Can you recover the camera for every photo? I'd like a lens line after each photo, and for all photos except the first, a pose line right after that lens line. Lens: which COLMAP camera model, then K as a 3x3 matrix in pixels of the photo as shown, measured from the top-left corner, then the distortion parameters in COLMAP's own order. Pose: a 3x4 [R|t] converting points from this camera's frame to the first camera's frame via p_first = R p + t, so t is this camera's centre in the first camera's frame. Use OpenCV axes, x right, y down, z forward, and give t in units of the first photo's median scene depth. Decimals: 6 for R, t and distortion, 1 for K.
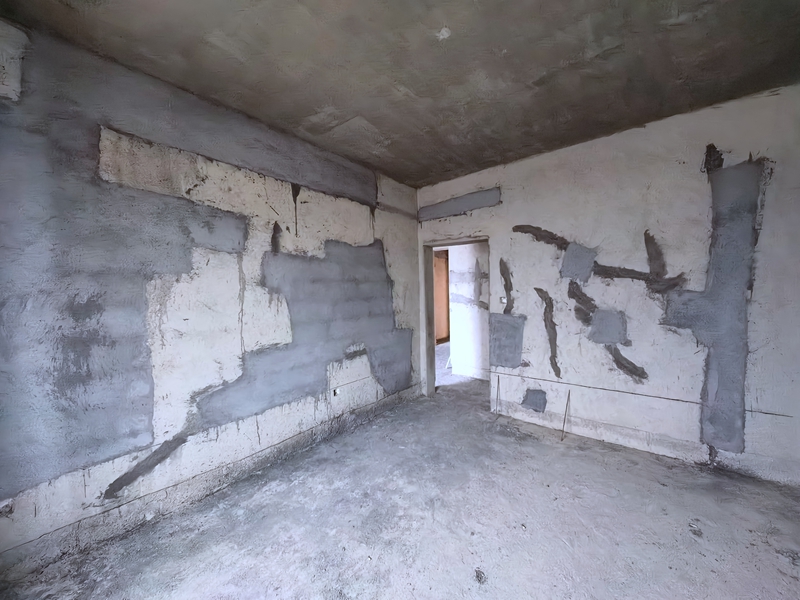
lens RADIAL K [[318.5, 0, 400.7], [0, 318.5, 301.0], [0, 0, 1]] dist [-0.003847, -0.000412]
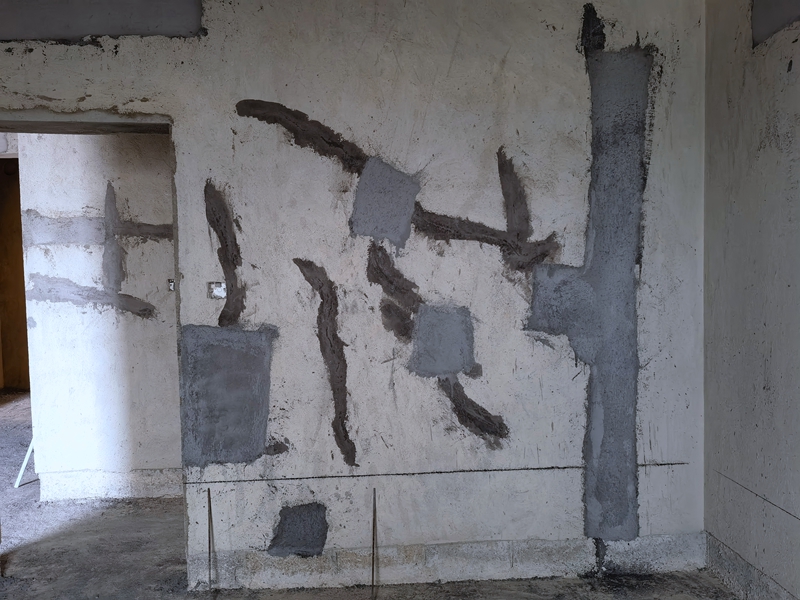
lens RADIAL K [[627.2, 0, 396.0], [0, 627.2, 294.8], [0, 0, 1]] dist [0.051187, -0.057134]
pose [[0.736977, -0.025103, 0.675452, -0.037123], [0.023417, 0.999658, 0.011602, -0.000942], [-0.675512, 0.007267, 0.737313, 0.342667]]
